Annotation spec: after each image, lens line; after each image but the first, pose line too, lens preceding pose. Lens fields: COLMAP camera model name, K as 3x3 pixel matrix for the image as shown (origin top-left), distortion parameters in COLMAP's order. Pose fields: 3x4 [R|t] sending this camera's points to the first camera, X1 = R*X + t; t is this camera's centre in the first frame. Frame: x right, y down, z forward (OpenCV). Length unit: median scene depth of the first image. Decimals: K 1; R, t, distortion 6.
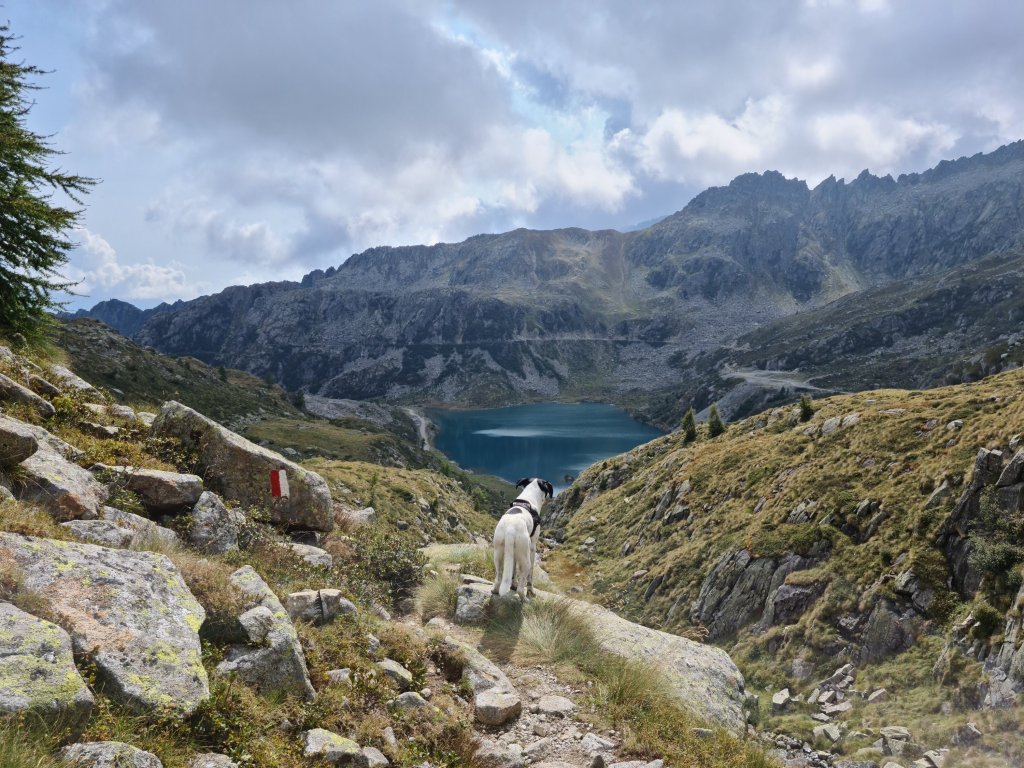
lens RADIAL K [[803.2, 0, 512.0], [0, 803.2, 384.0], [0, 0, 1]] dist [0.076556, -0.079702]
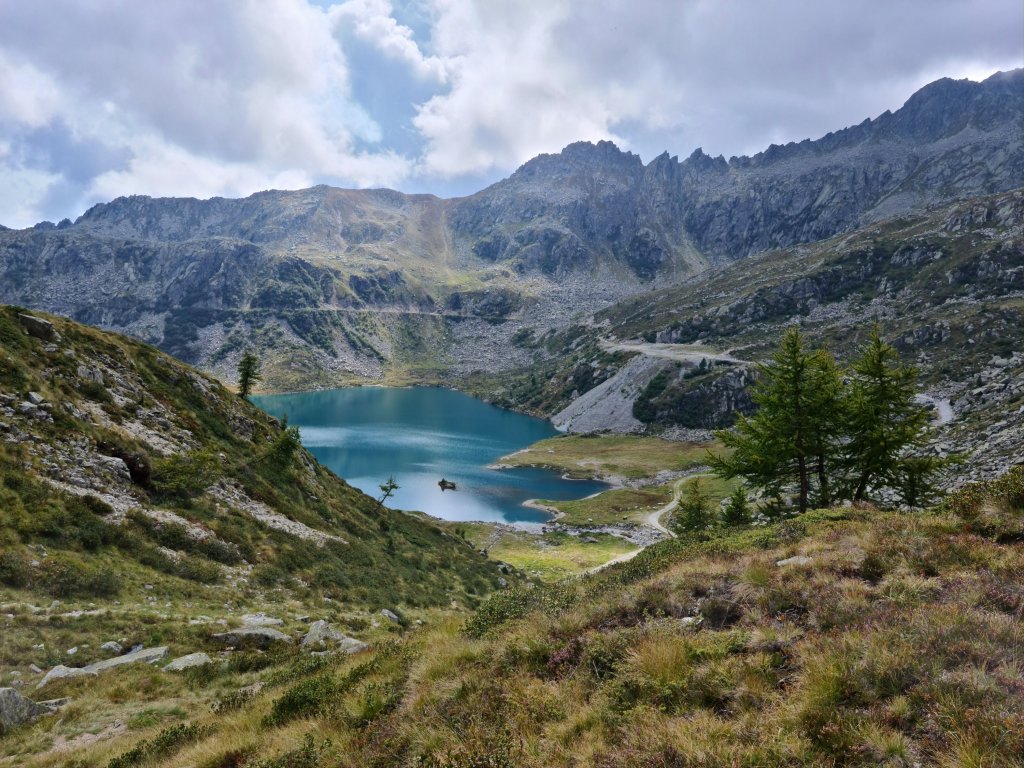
lens RADIAL K [[803.2, 0, 512.0], [0, 803.2, 384.0], [0, 0, 1]] dist [0.076556, -0.079702]
pose [[0.964168, 0.010461, 0.265086, -0.024322], [-0.009578, 0.999943, -0.004622, 0.019425], [-0.265119, 0.001917, 0.964214, 0.184908]]
